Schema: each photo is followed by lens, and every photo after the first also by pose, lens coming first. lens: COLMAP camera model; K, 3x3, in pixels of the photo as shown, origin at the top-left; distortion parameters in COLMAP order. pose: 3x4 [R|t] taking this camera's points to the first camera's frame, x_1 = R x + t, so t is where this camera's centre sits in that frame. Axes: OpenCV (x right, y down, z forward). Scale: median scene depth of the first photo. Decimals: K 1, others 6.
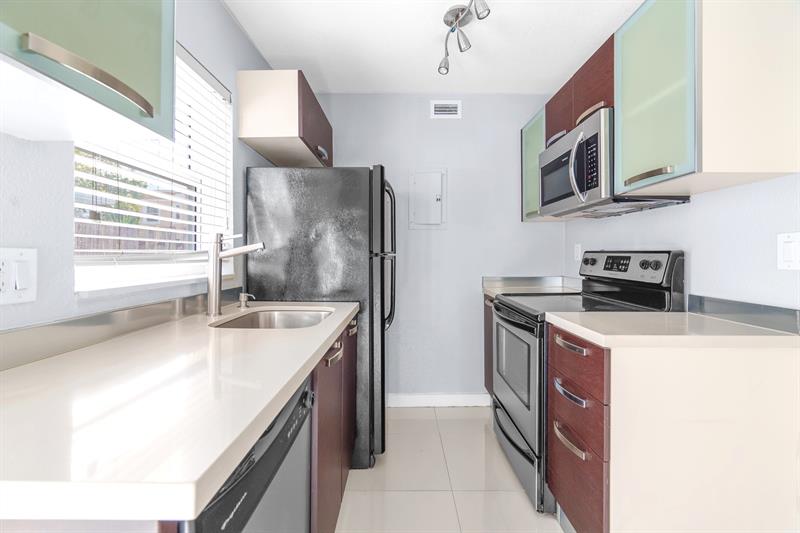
lens RADIAL K [[365.0, 0, 397.9], [0, 365.0, 258.2], [0, 0, 1]] dist [0.016242, 0.000215]
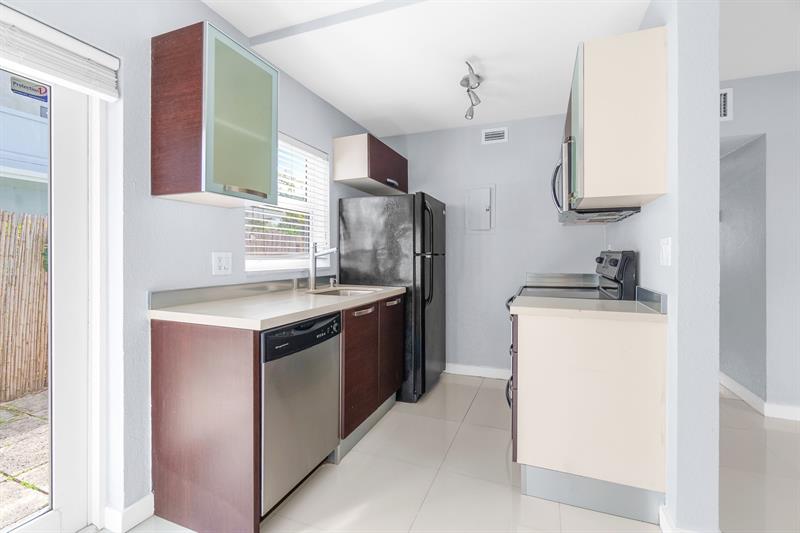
lens RADIAL K [[365.0, 0, 402.2], [0, 365.0, 260.5], [0, 0, 1]] dist [0.016242, 0.000215]
pose [[0.934823, 0.004714, -0.355084, 0.405906], [-0.002399, 0.999973, 0.006960, 0.003901], [0.355107, -0.005654, 0.934808, -0.371801]]
